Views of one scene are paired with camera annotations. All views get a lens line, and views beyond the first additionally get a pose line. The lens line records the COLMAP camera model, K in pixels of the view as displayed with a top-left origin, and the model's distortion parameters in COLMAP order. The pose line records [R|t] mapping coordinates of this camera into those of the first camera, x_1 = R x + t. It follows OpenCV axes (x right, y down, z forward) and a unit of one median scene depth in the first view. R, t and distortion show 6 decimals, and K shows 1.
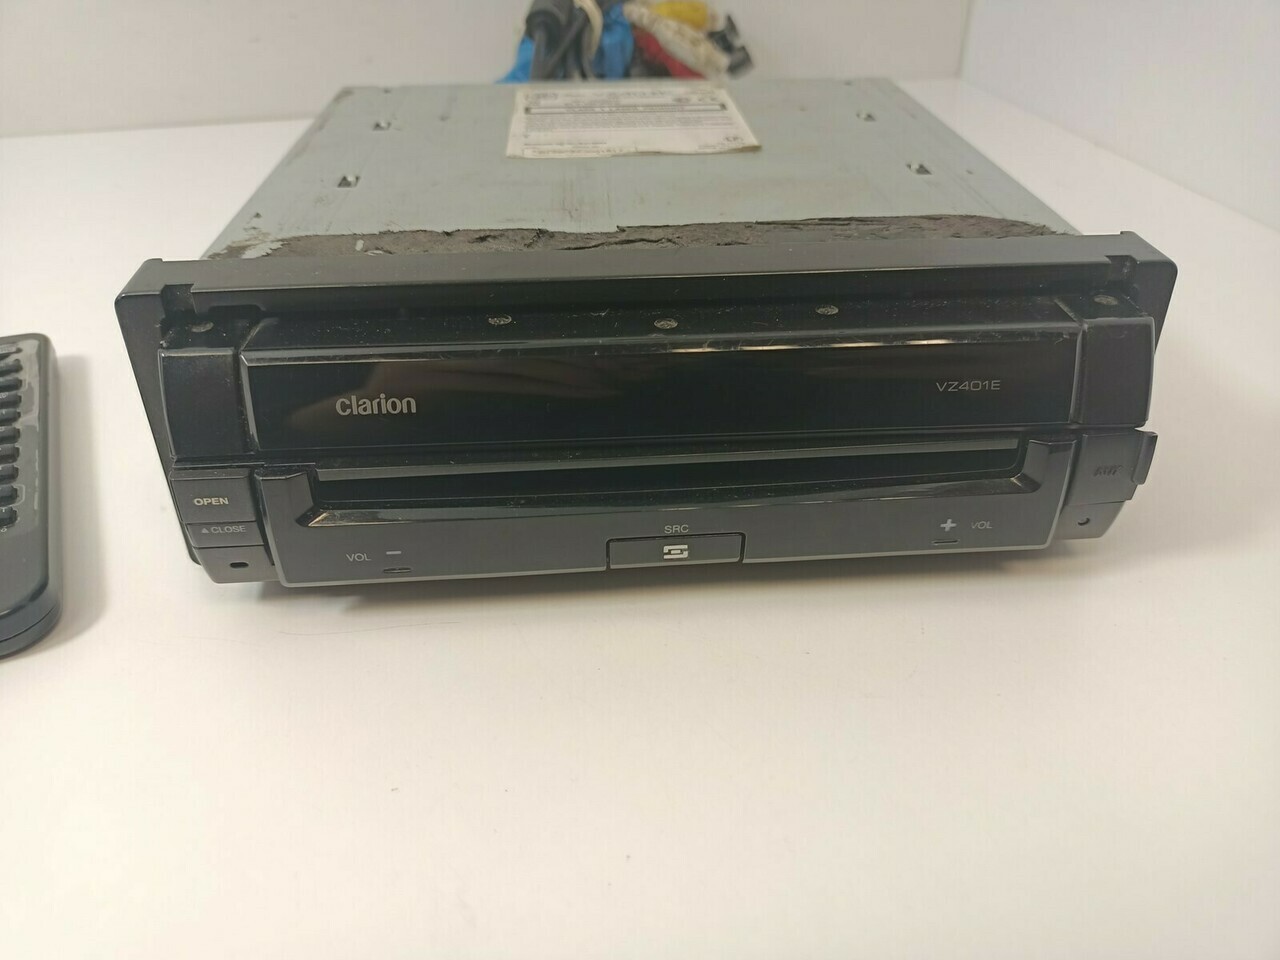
lens RADIAL K [[978.0, 0, 640.0], [0, 978.0, 480.0], [0, 0, 1]] dist [0.106658, -0.214752]
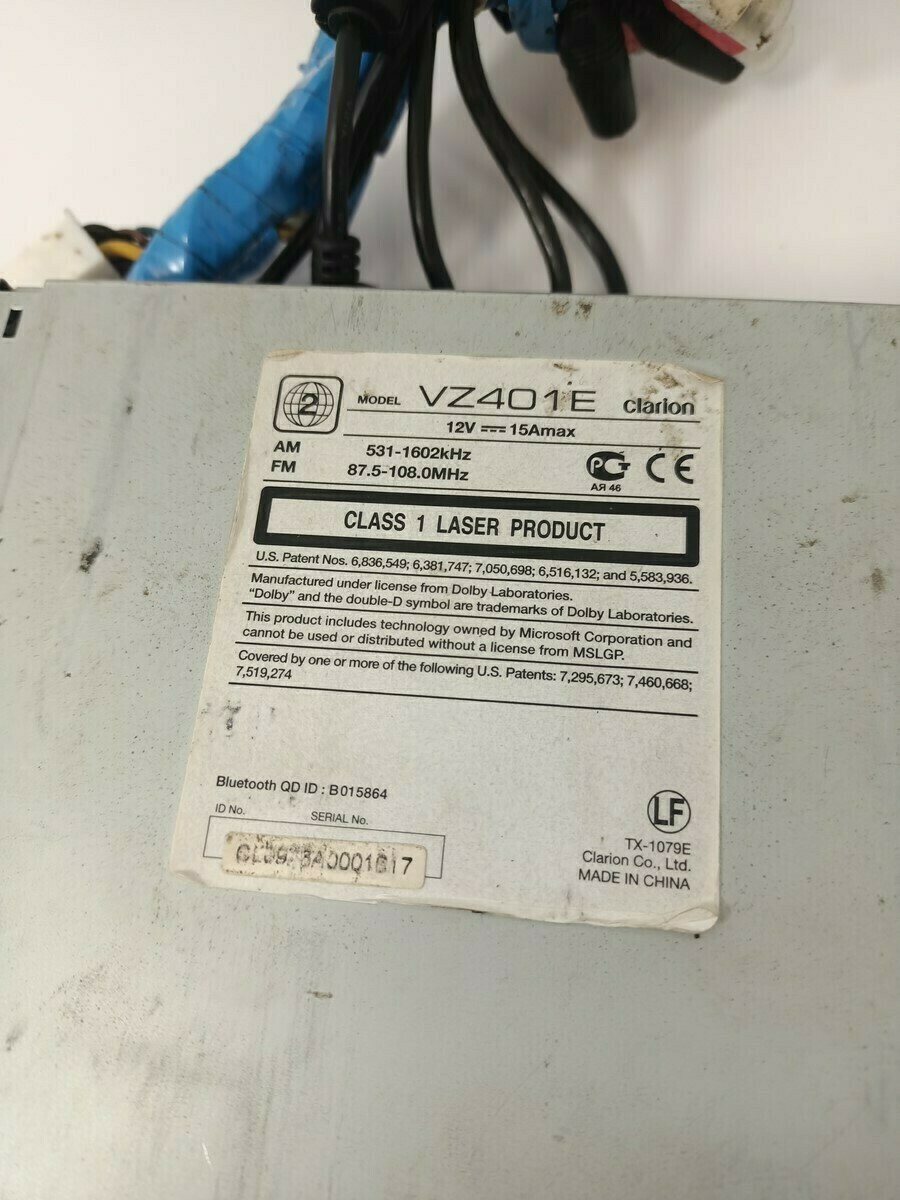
lens RADIAL K [[927.3, 0, 450.0], [0, 927.3, 600.0], [0, 0, 1]] dist [0.057827, -0.137691]
pose [[0.982294, 0.127609, -0.137167, 0.056253], [-0.015649, 0.785486, 0.618682, -0.896533], [0.186691, -0.605581, 0.773575, 0.947815]]
